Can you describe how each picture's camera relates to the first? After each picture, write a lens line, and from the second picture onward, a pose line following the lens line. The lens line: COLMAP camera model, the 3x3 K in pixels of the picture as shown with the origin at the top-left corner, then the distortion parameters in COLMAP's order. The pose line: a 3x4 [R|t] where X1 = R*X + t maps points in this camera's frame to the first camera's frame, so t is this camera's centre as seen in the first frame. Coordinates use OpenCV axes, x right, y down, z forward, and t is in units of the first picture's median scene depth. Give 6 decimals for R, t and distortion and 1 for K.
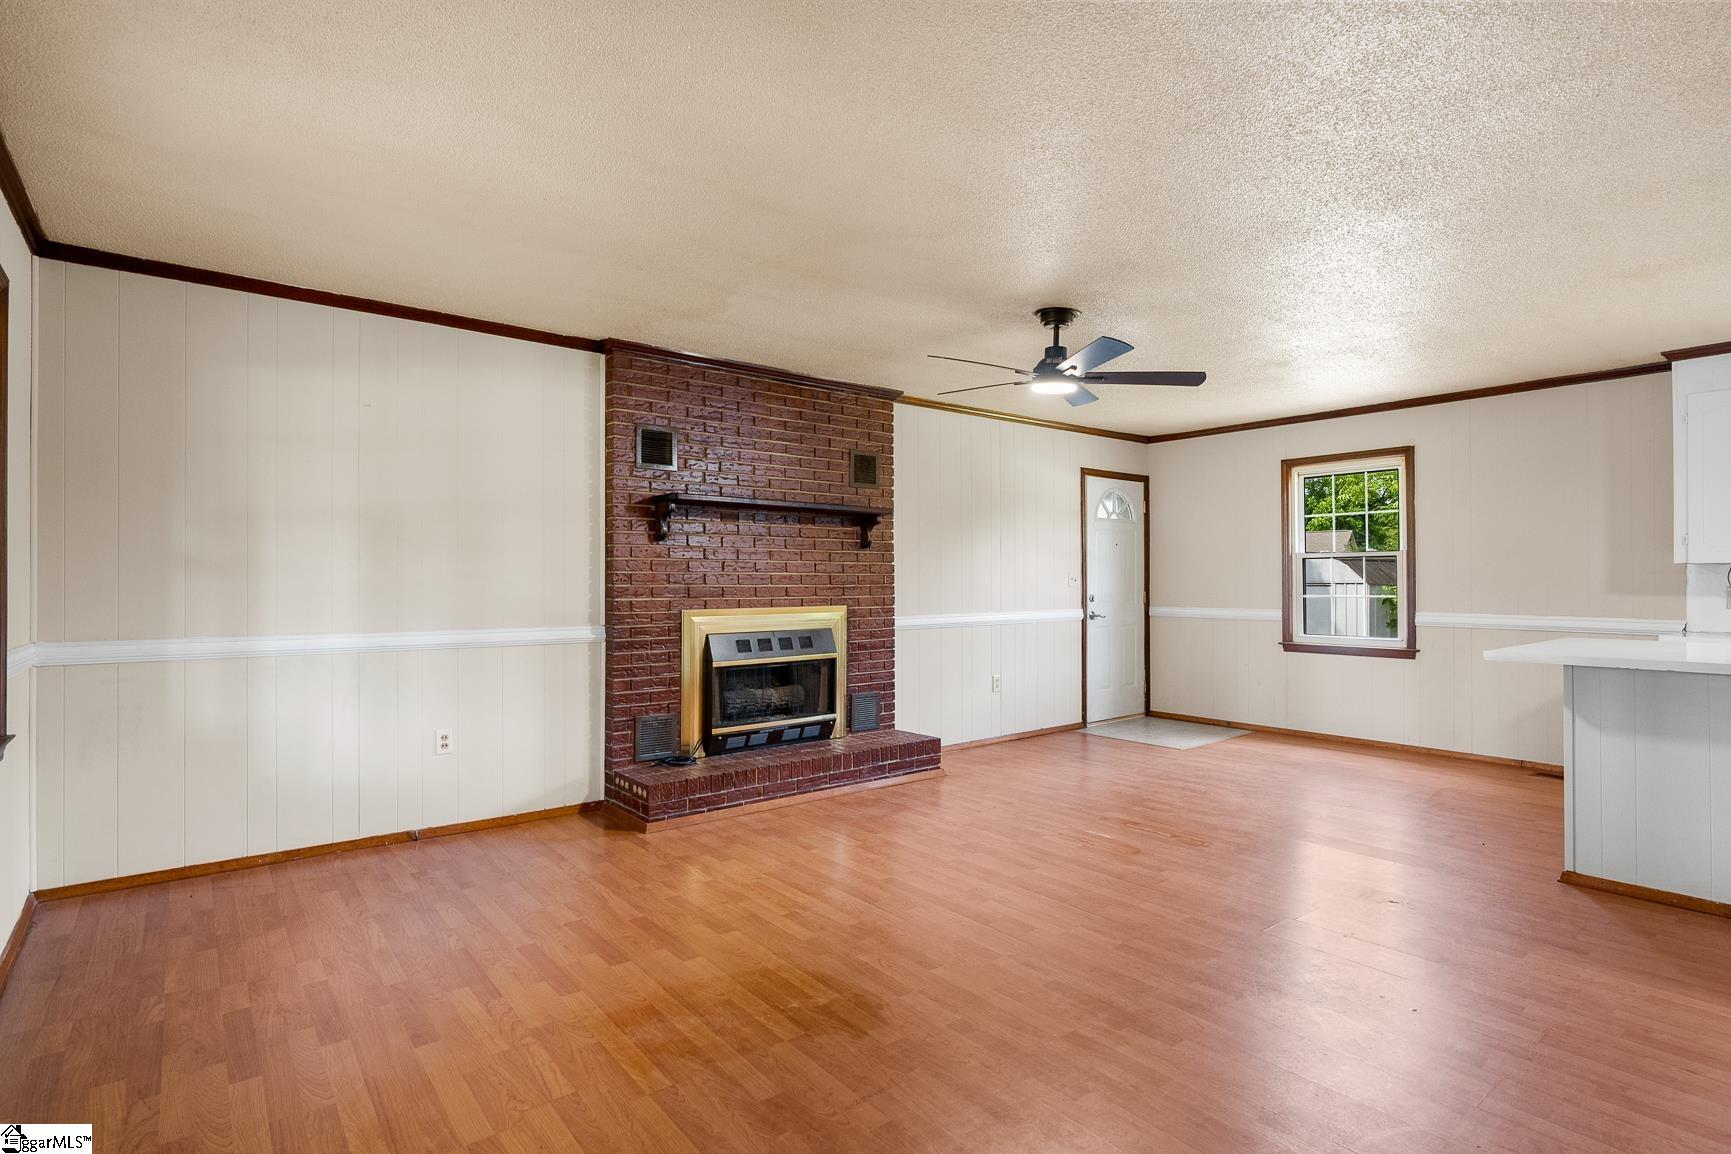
lens RADIAL K [[864.2, 0, 865.5], [0, 864.2, 577.0], [0, 0, 1]] dist [-0.011273, 0.001211]
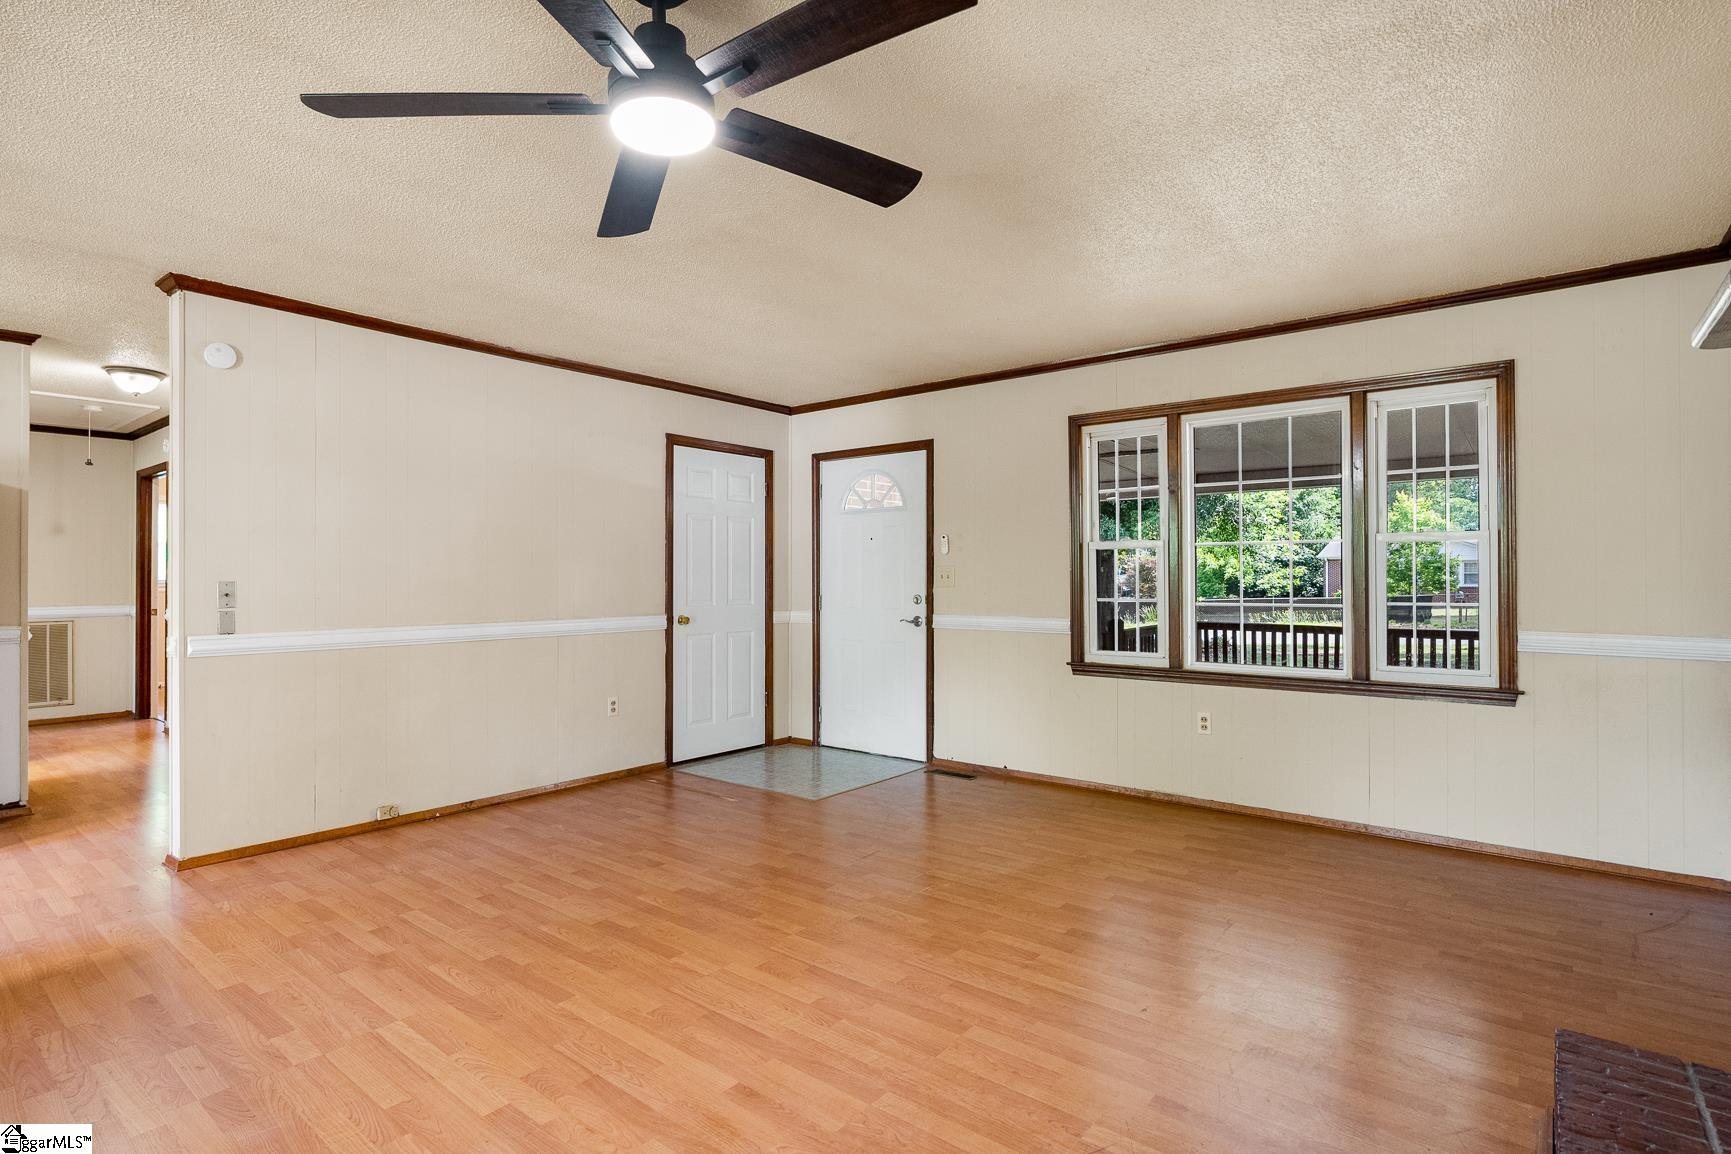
lens RADIAL K [[864.2, 0, 865.5], [0, 864.2, 577.0], [0, 0, 1]] dist [-0.011273, 0.001211]
pose [[-0.975260, 0.000635, -0.221061, 0.154165], [0.002559, 0.999961, -0.008421, 0.005973], [0.221047, -0.008778, -0.975224, 1.025999]]
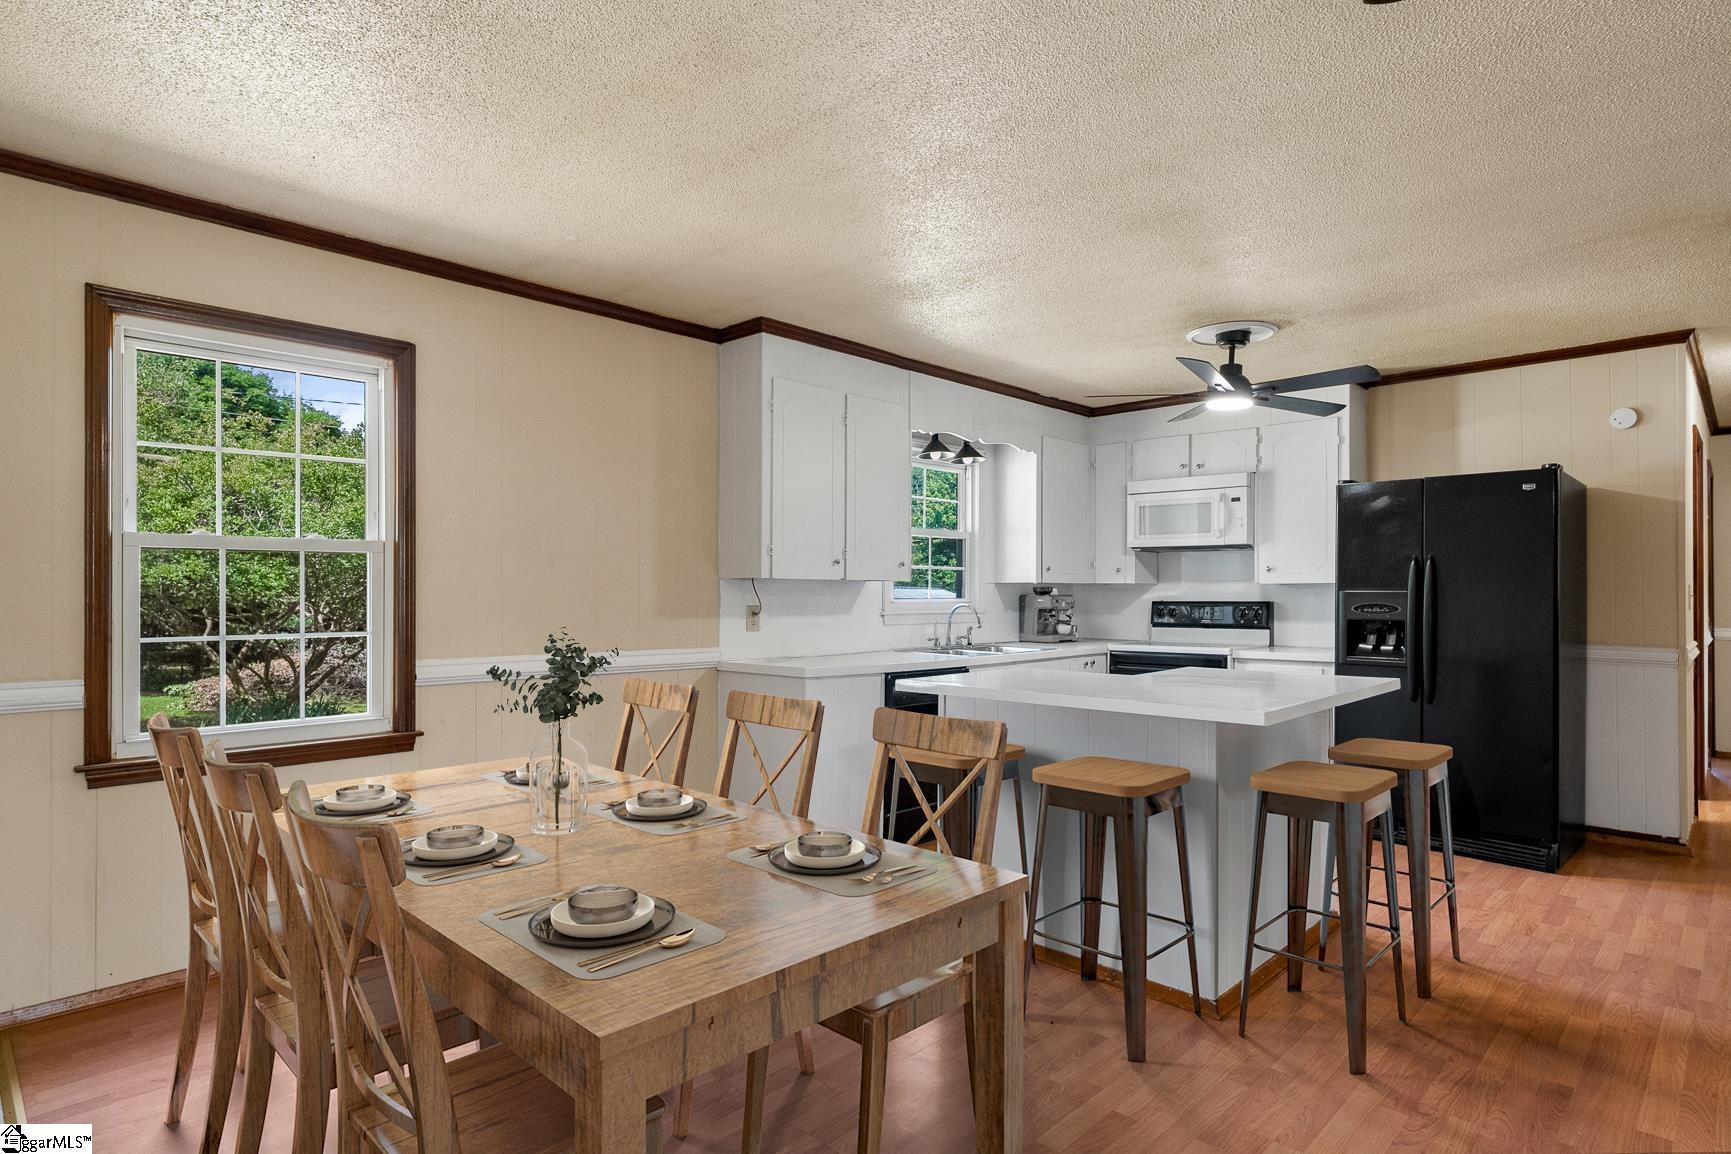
lens RADIAL K [[919.2, 0, 858.7], [0, 919.2, 587.9], [0, 0, 1]] dist [-0.002299, -0.001066]
pose [[-0.126489, 0.006952, 0.991944, 0.050477], [-0.003913, 0.999964, -0.007507, -0.000687], [-0.991960, -0.004831, -0.126457, 0.874428]]
